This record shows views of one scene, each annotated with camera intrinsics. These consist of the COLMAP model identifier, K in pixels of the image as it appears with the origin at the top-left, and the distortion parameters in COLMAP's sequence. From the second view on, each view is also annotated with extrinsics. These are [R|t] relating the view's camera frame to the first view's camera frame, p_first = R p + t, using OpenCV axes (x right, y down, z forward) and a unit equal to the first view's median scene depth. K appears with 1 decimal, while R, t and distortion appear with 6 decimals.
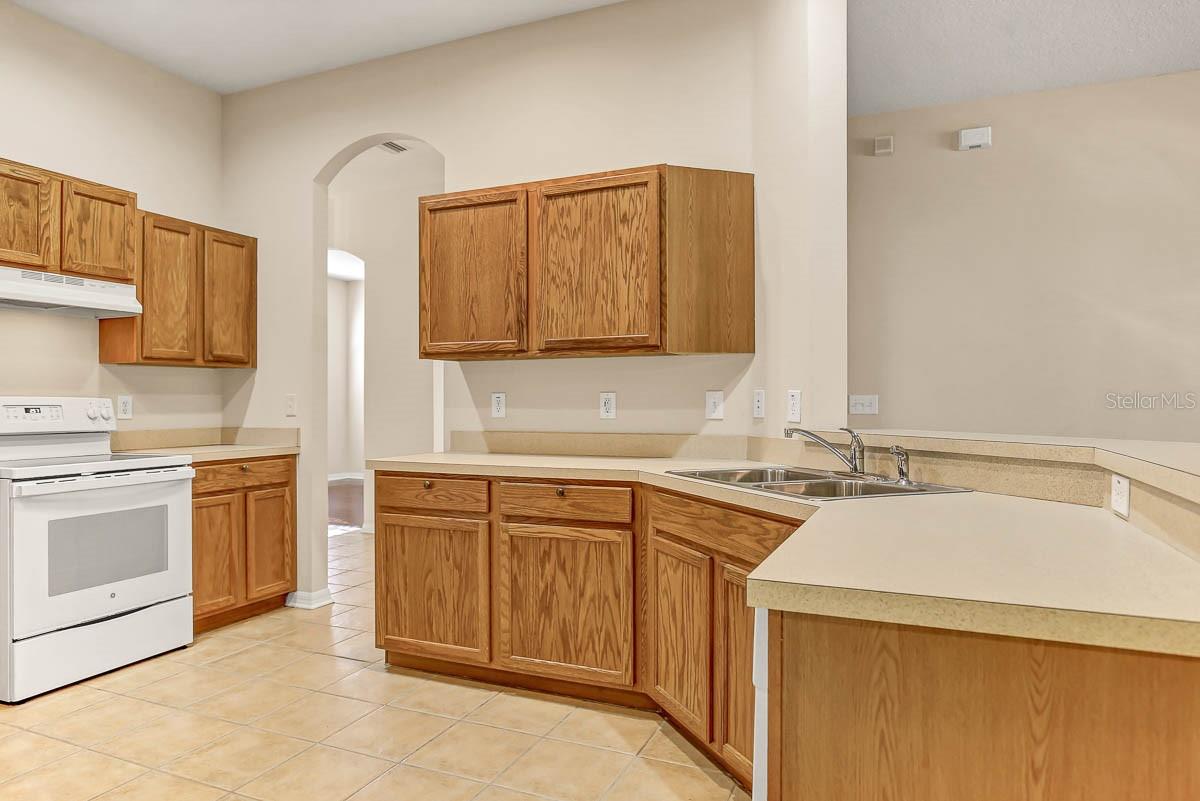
lens RADIAL K [[726.4, 0, 610.2], [0, 726.4, 399.6], [0, 0, 1]] dist [-0.011606, -0.001976]
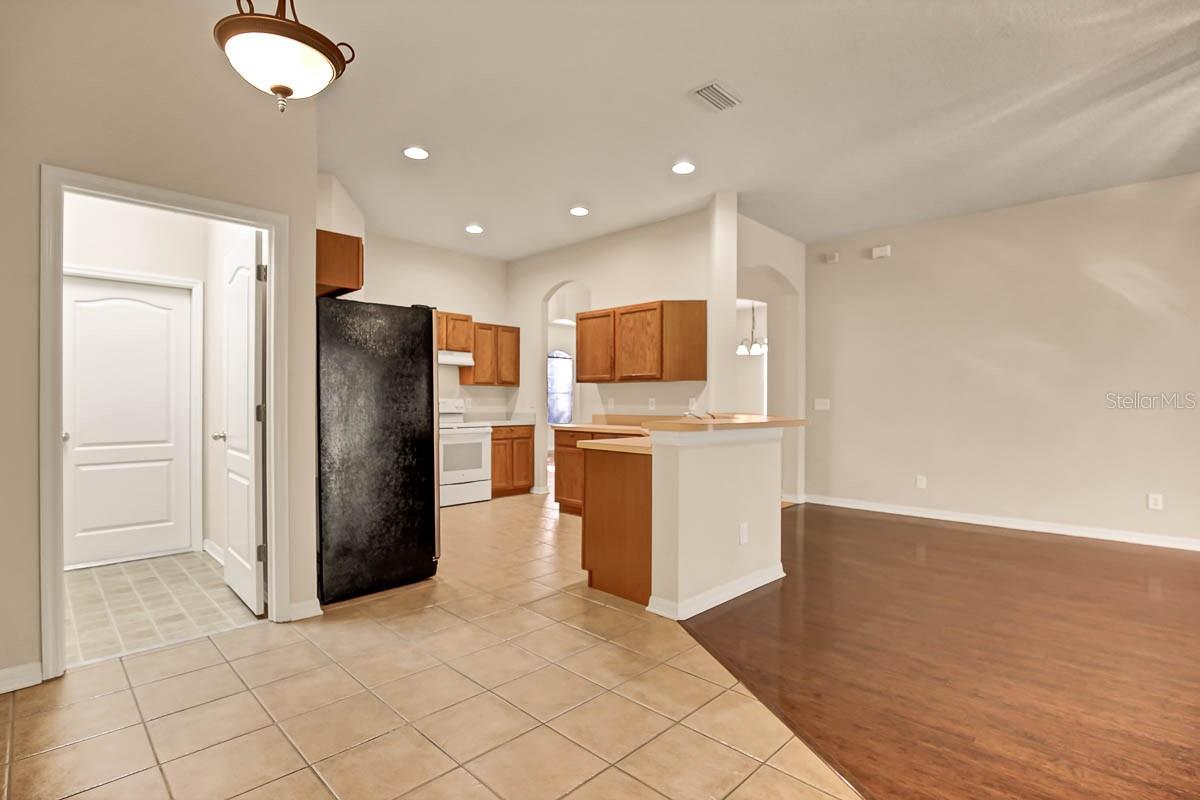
lens RADIAL K [[569.5, 0, 602.7], [0, 569.5, 404.6], [0, 0, 1]] dist [-0.017421, 0.001508]
pose [[0.931123, 0.006633, -0.364646, 0.520336], [-0.003629, 0.999954, 0.008921, -0.004023], [0.364688, -0.006983, 0.931104, -0.718803]]
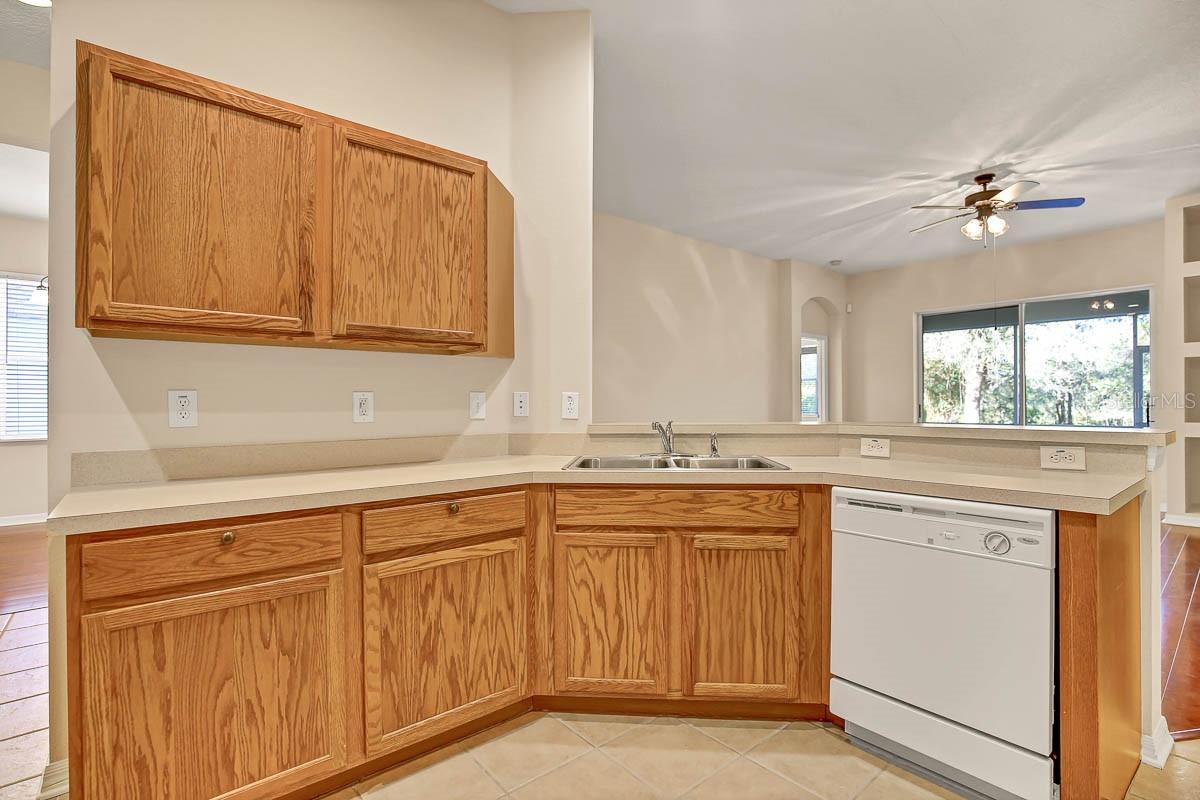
lens RADIAL K [[569.5, 0, 593.2], [0, 569.5, 402.8], [0, 0, 1]] dist [-0.017421, 0.001508]
pose [[0.451802, -0.001692, 0.892117, -0.506573], [0.002012, 0.999998, 0.000878, 0.003299], [-0.892116, 0.001398, 0.451804, 0.480971]]
